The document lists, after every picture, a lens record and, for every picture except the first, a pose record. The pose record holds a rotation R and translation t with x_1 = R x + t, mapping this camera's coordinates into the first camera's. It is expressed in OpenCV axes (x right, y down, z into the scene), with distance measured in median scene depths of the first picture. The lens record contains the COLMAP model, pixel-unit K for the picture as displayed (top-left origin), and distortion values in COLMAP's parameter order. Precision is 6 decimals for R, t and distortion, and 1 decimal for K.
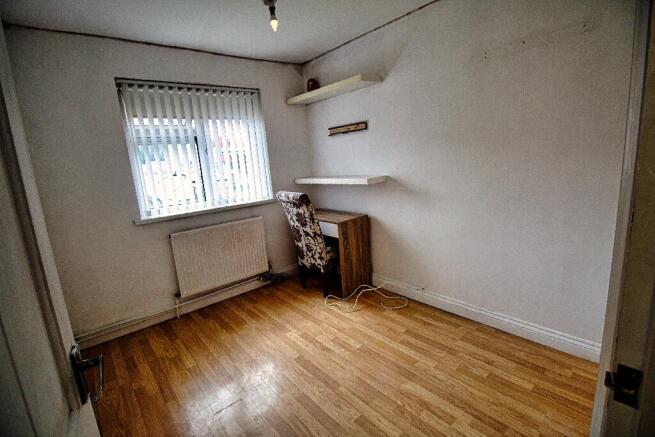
lens RADIAL K [[310.3, 0, 325.5], [0, 310.3, 217.1], [0, 0, 1]] dist [-0.003575, -0.000840]
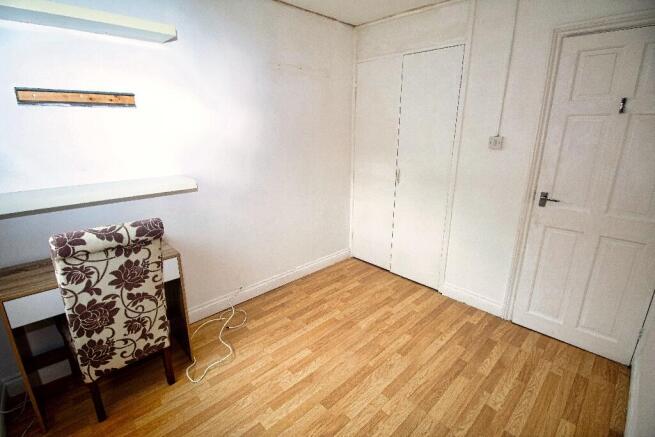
lens RADIAL K [[310.3, 0, 325.5], [0, 310.3, 217.1], [0, 0, 1]] dist [-0.003575, -0.000840]
pose [[-0.071470, -0.201614, 0.976854, -0.612040], [0.196458, 0.957329, 0.211958, -0.135040], [-0.977904, 0.207059, -0.028811, 0.743170]]
